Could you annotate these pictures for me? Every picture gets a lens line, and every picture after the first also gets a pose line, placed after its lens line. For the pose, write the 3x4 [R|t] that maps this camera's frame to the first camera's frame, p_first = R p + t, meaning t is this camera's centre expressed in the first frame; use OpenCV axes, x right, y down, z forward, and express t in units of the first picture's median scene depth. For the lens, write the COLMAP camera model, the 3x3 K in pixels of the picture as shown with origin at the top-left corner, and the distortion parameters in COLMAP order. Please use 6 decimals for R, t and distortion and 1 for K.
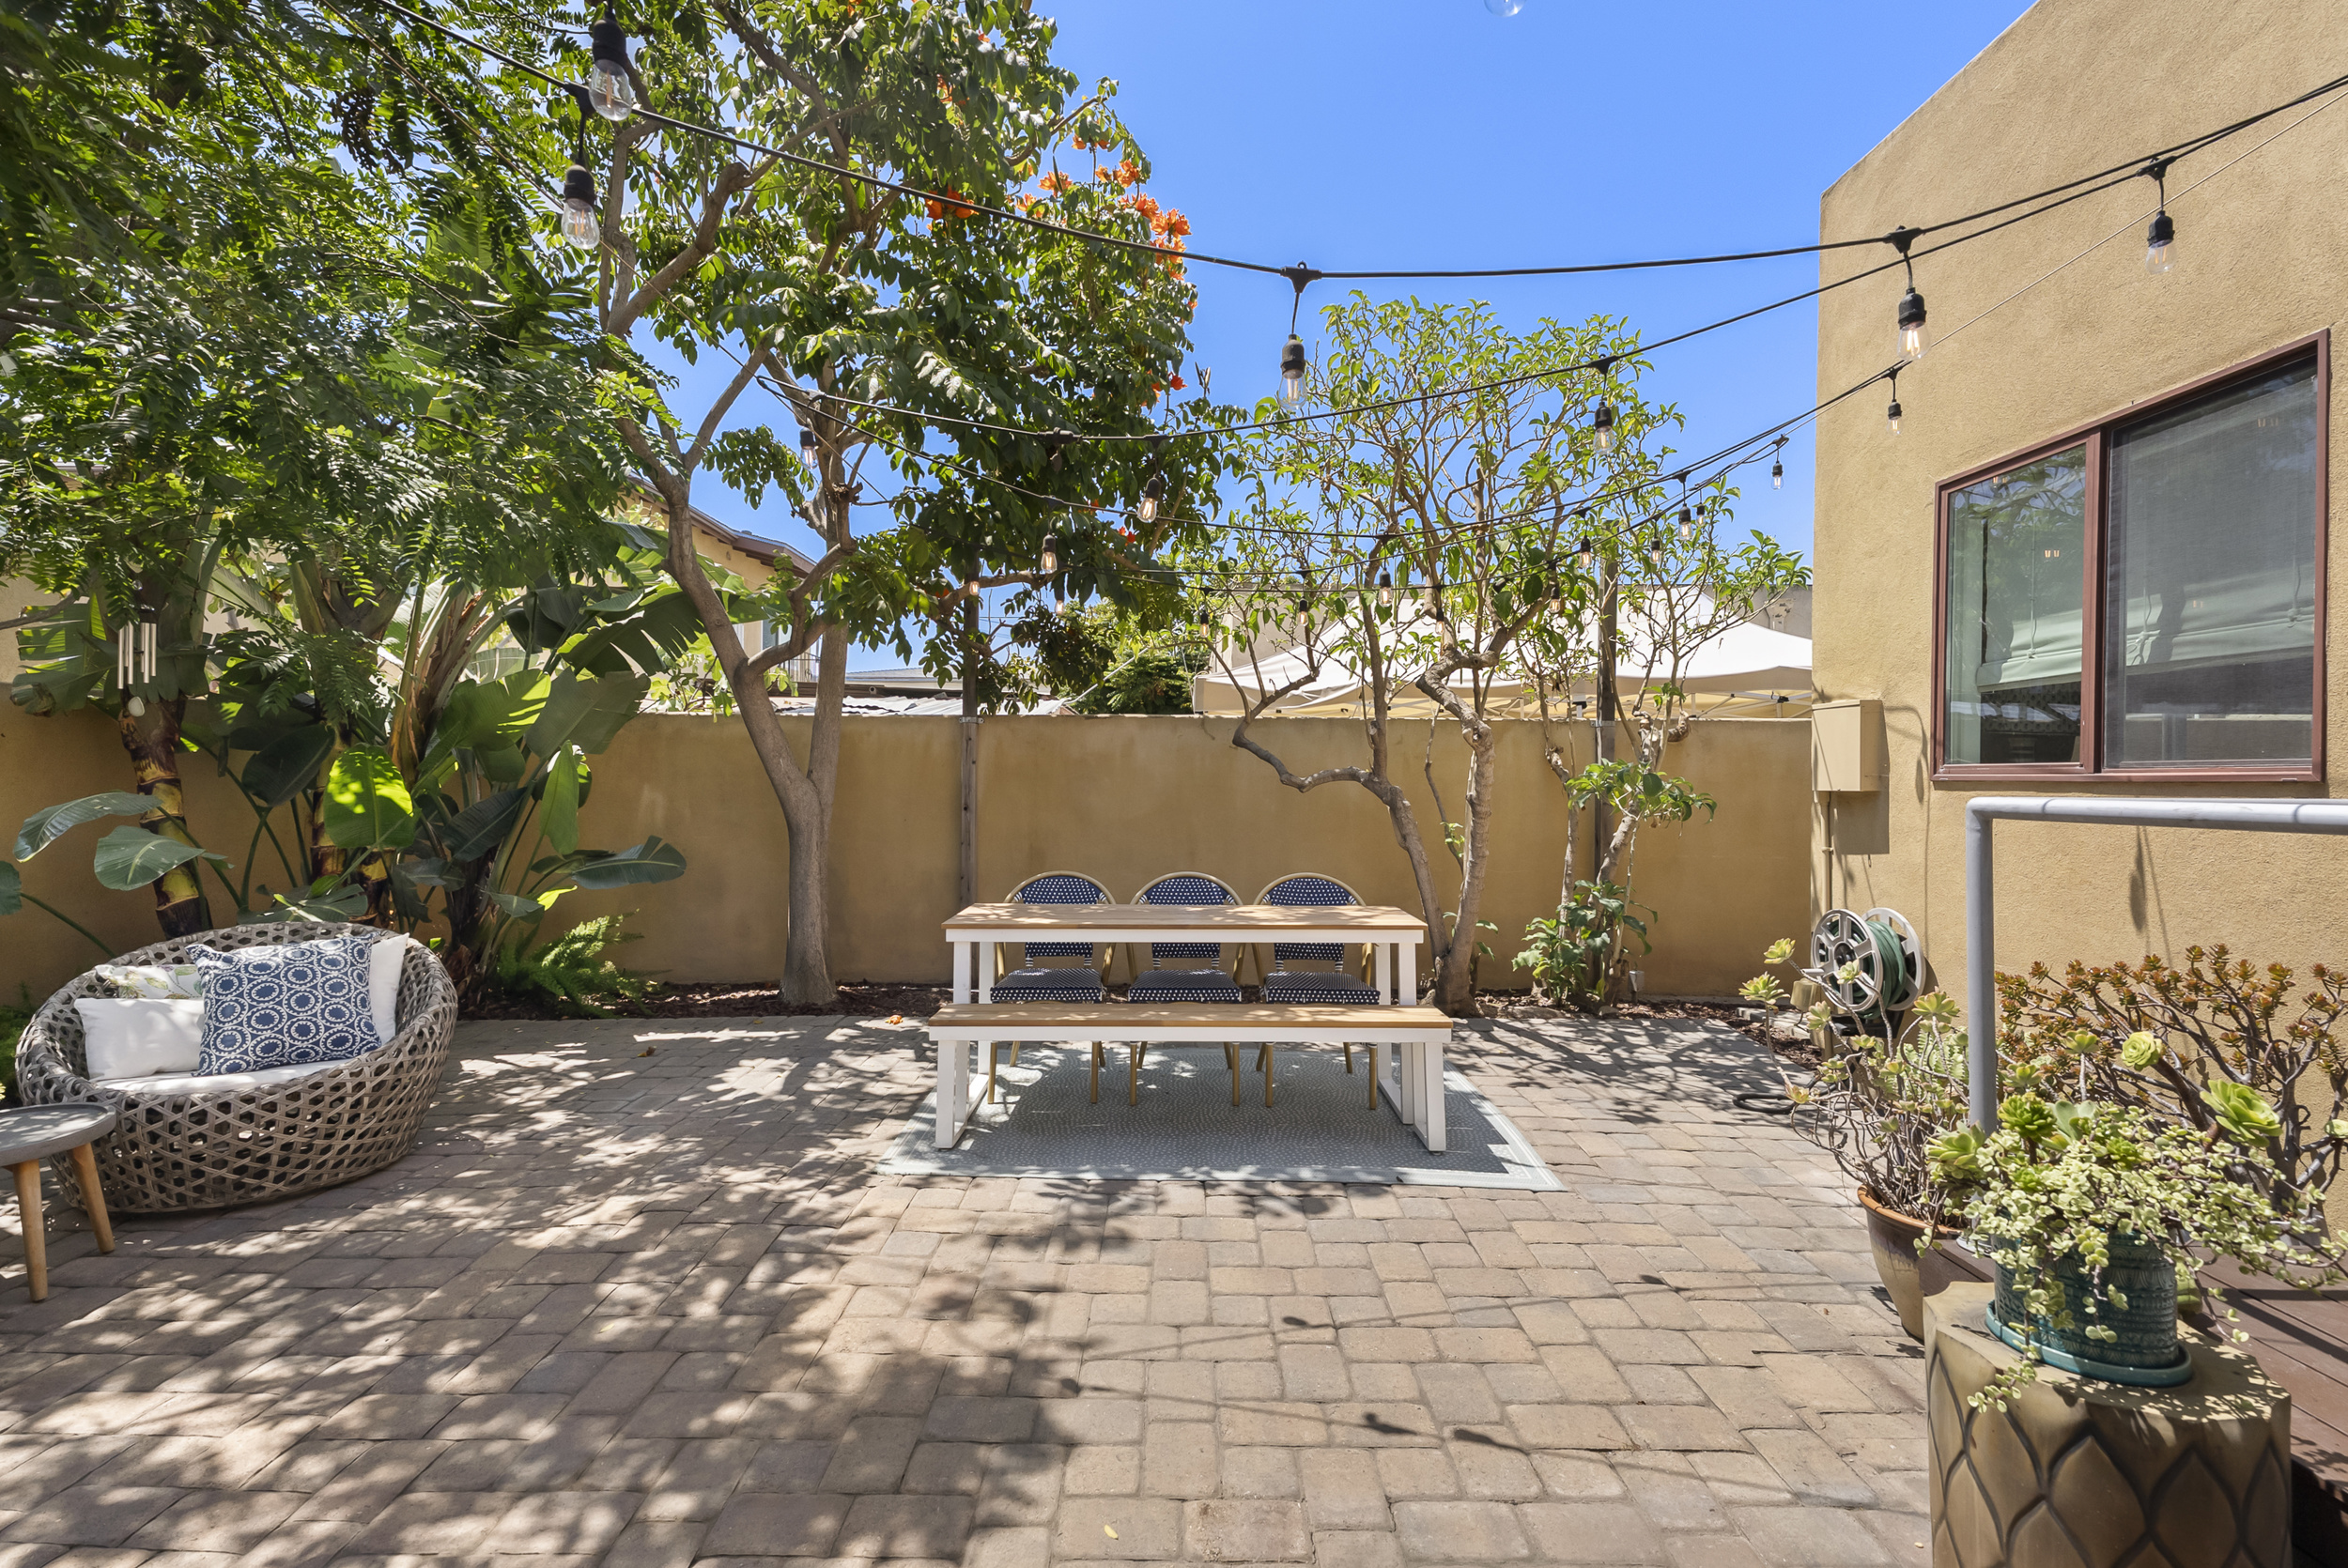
lens RADIAL K [[1030.6, 0, 1174.0], [0, 1030.6, 784.0], [0, 0, 1]] dist [0.050009, -0.015630]
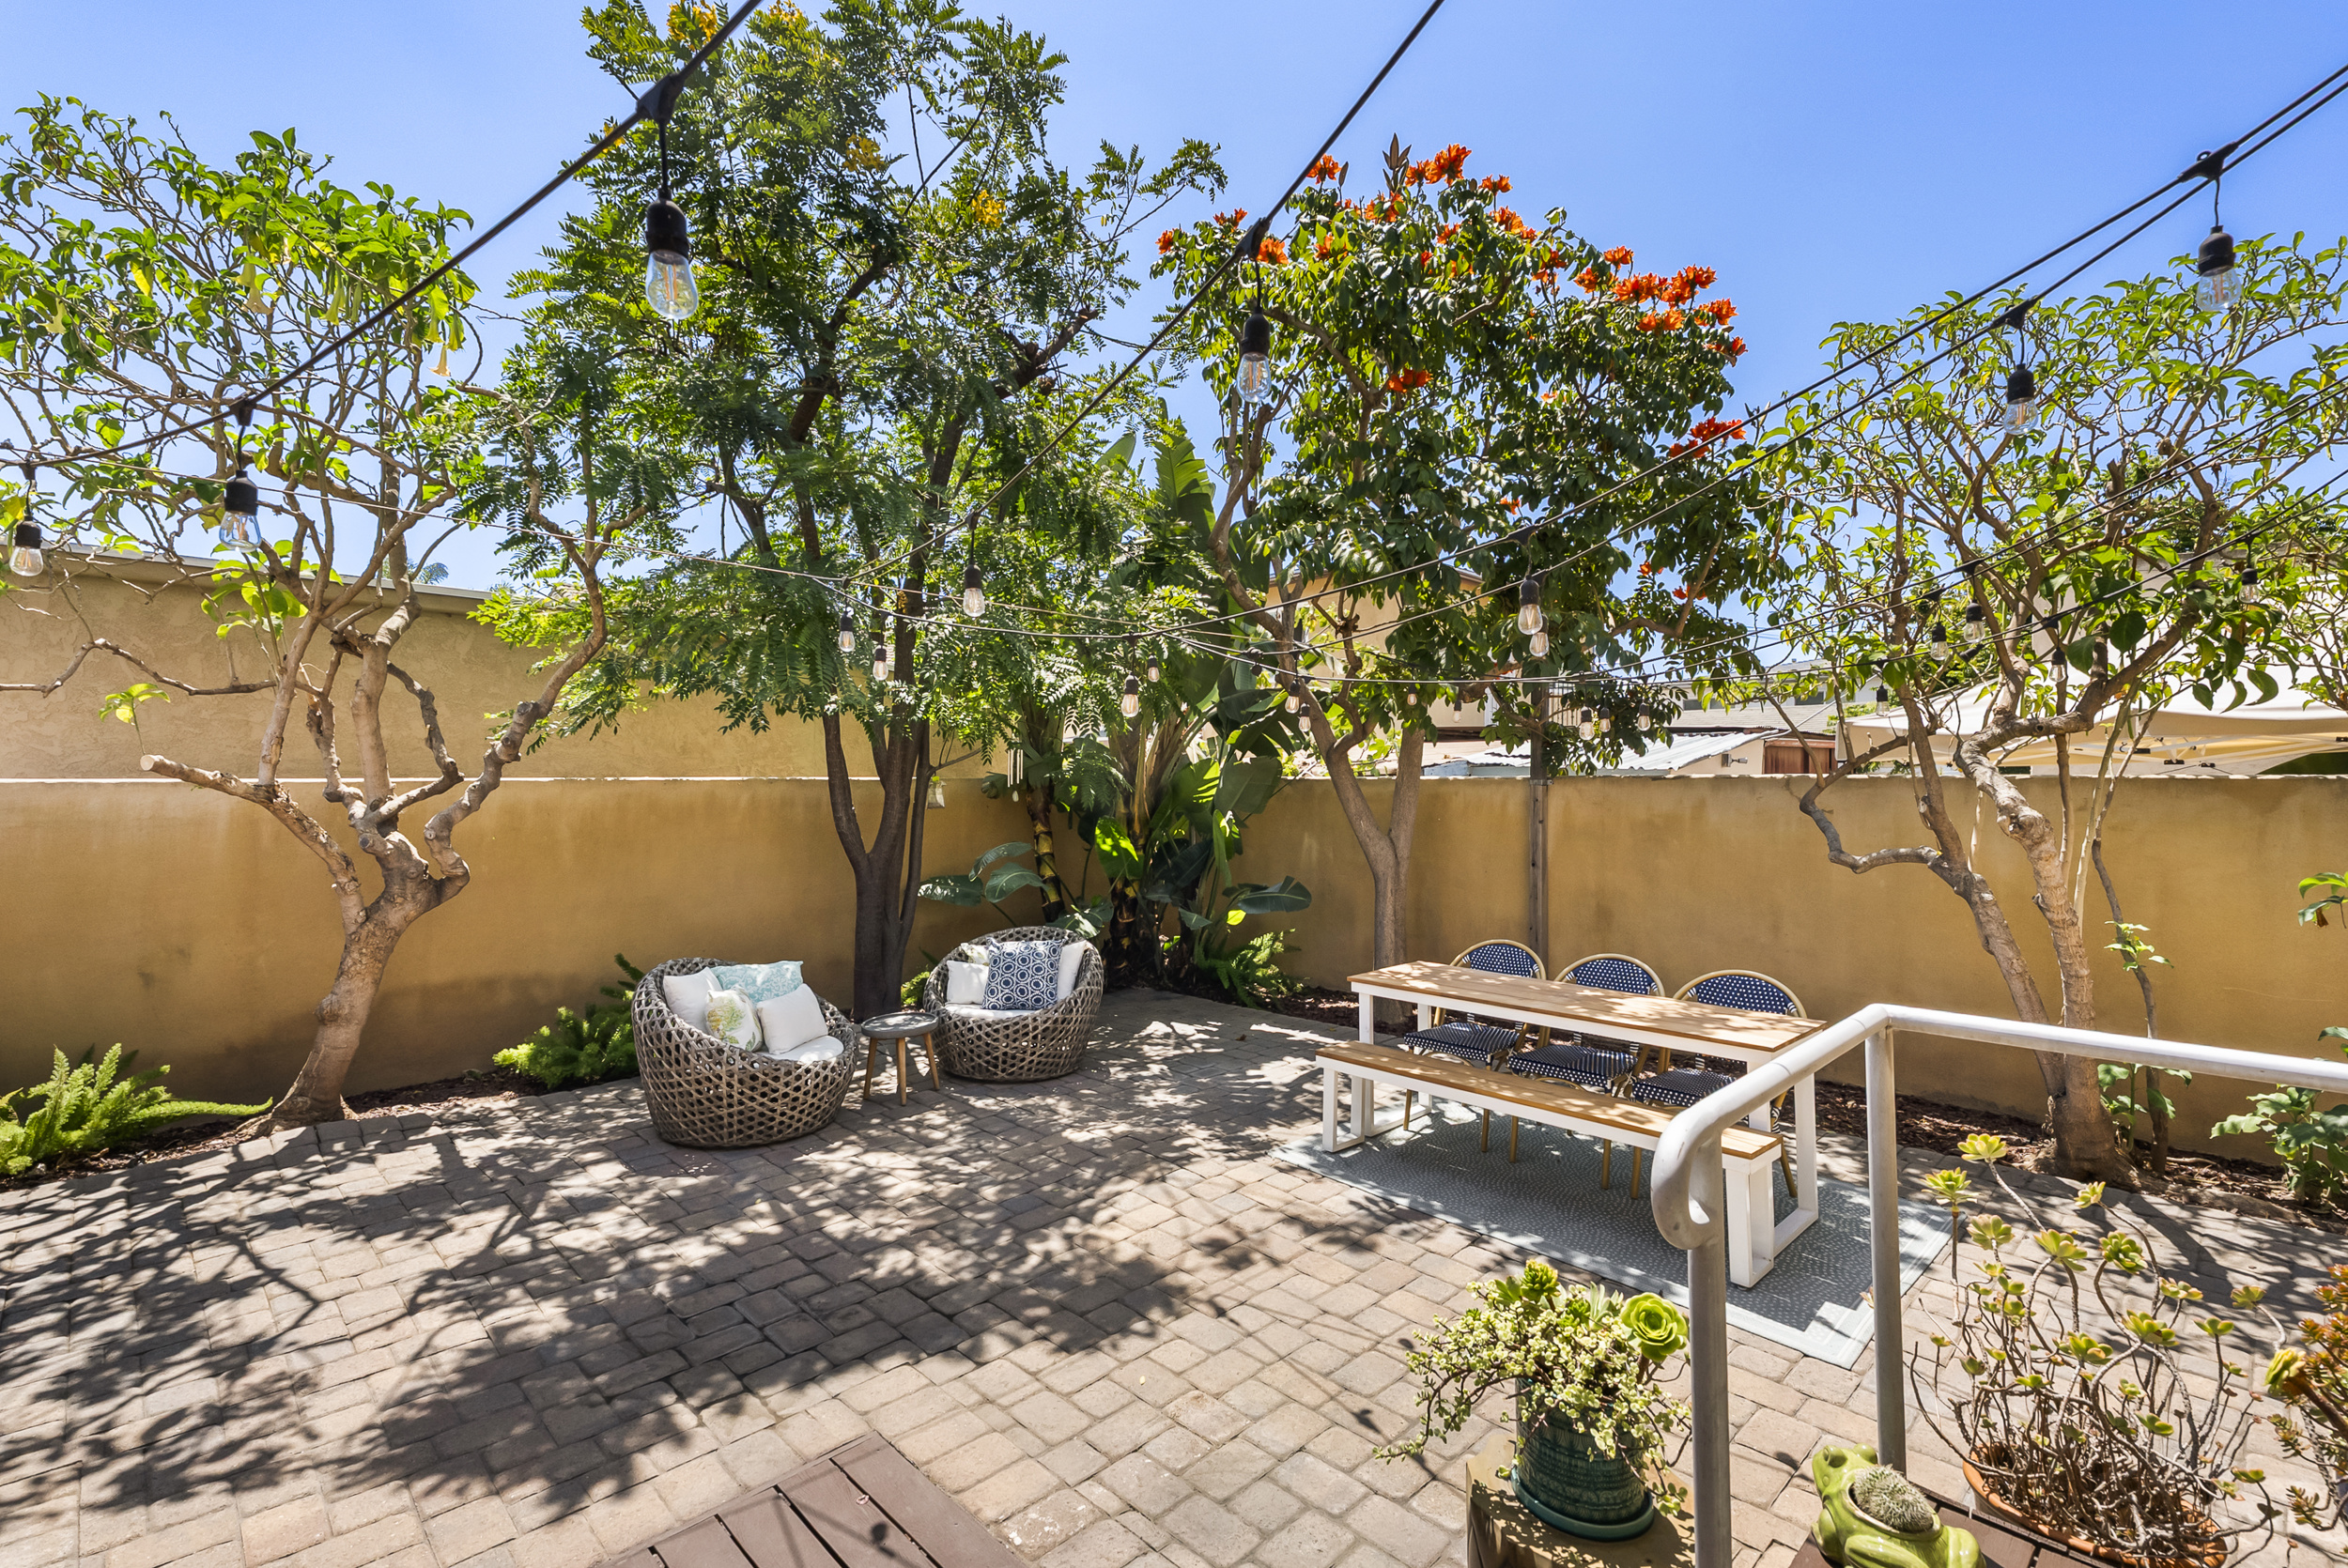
lens RADIAL K [[1030.6, 0, 1174.0], [0, 1030.6, 784.0], [0, 0, 1]] dist [0.050009, -0.015630]
pose [[0.704787, -0.005421, -0.709398, 0.557411], [0.001807, 0.999981, -0.005846, -0.101033], [0.709416, 0.002838, 0.704784, -0.055016]]
